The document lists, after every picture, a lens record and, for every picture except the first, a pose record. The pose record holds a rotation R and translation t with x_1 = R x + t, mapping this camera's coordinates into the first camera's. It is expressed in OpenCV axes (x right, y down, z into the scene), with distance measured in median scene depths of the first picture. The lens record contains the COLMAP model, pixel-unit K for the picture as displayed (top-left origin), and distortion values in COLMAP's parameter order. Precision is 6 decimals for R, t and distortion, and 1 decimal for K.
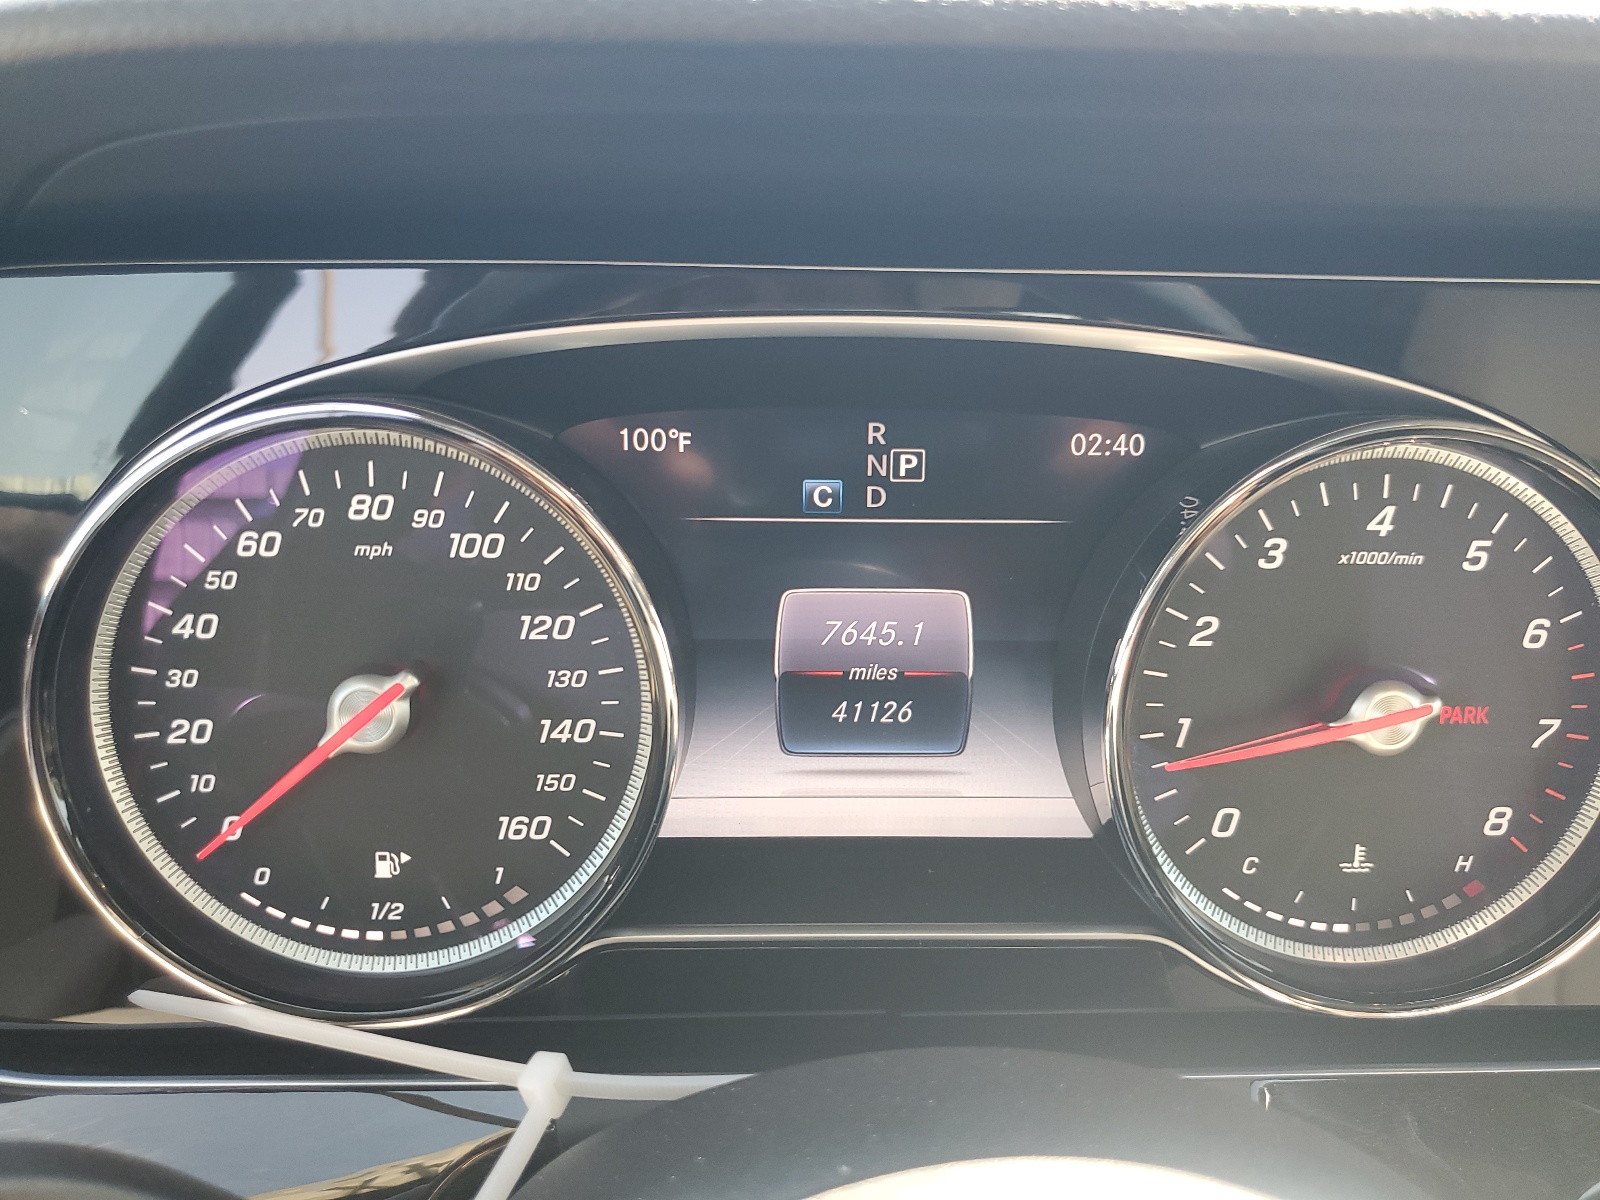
lens RADIAL K [[1210.6, 0, 797.7], [0, 1210.6, 597.4], [0, 0, 1]] dist [-0.001058, -0.000752]
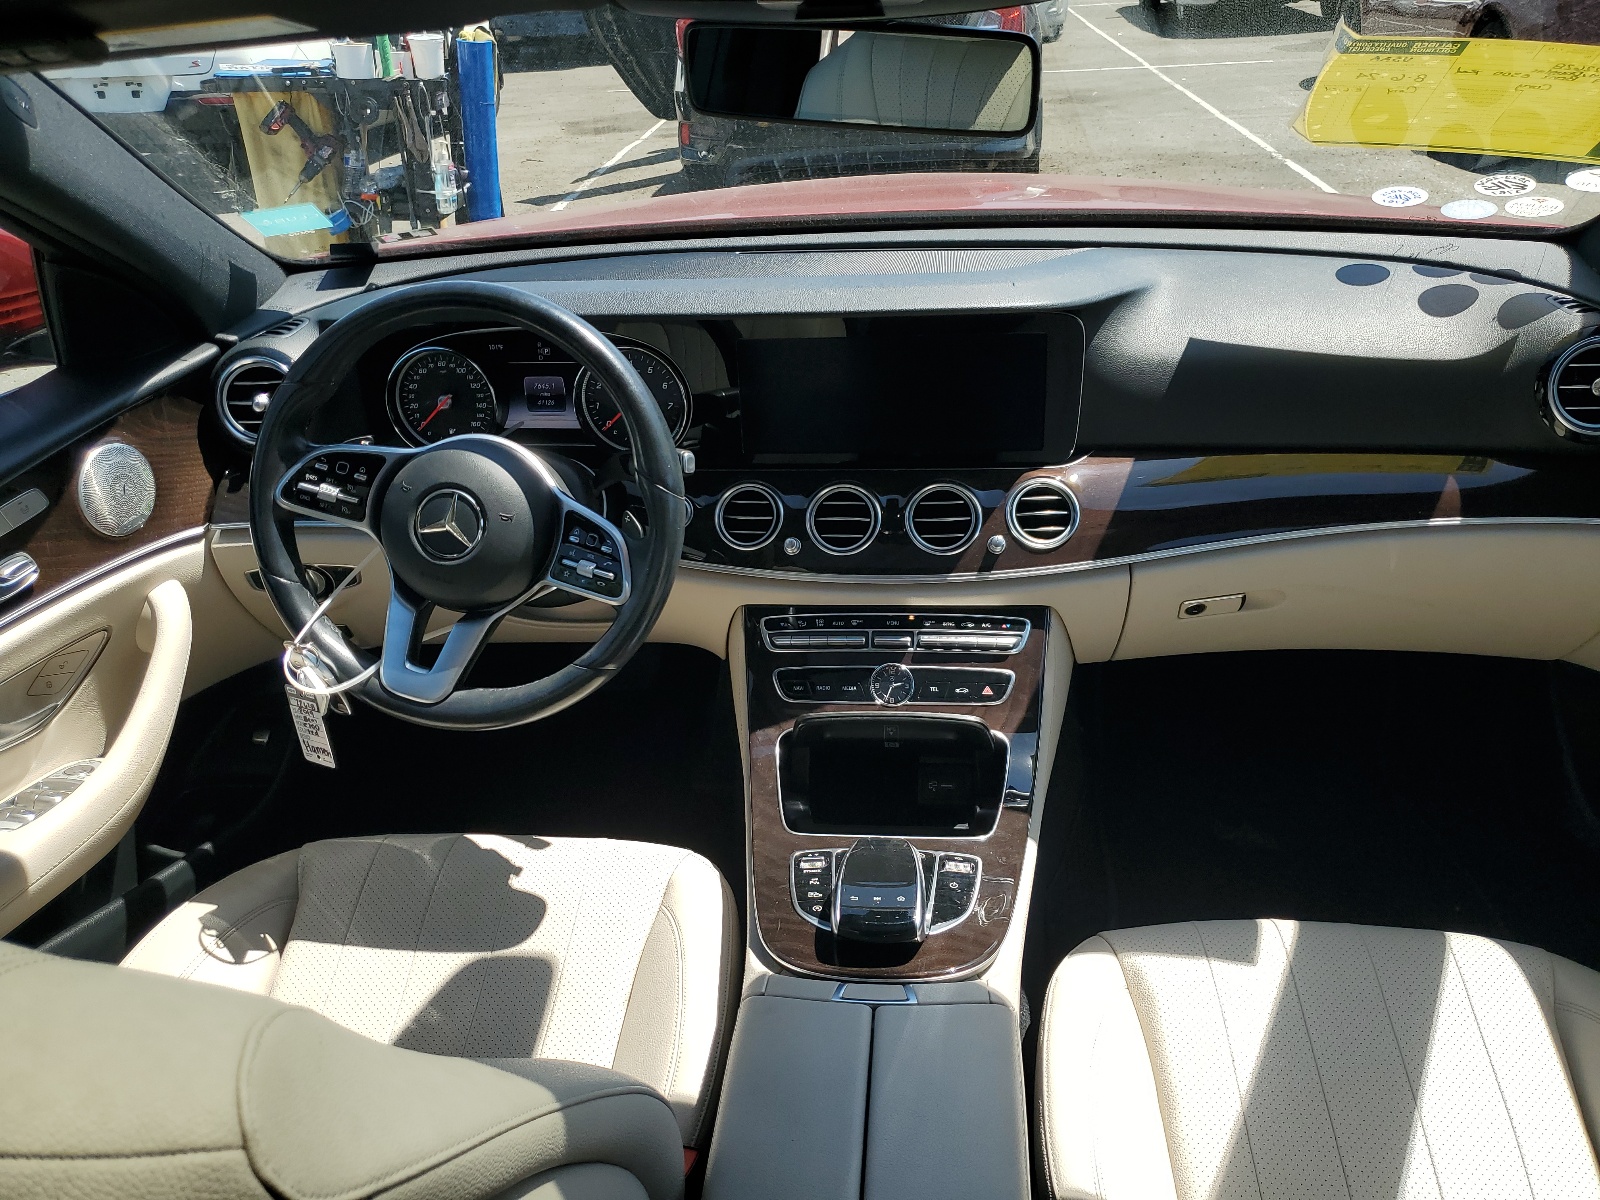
lens RADIAL K [[1210.6, 0, 803.6], [0, 1210.6, 601.3], [0, 0, 1]] dist [-0.001058, -0.000752]
pose [[0.988022, 0.020804, -0.152906, 2.053792], [0.015025, 0.973194, 0.229495, -0.253059], [0.153581, -0.229043, 0.961224, -4.113576]]
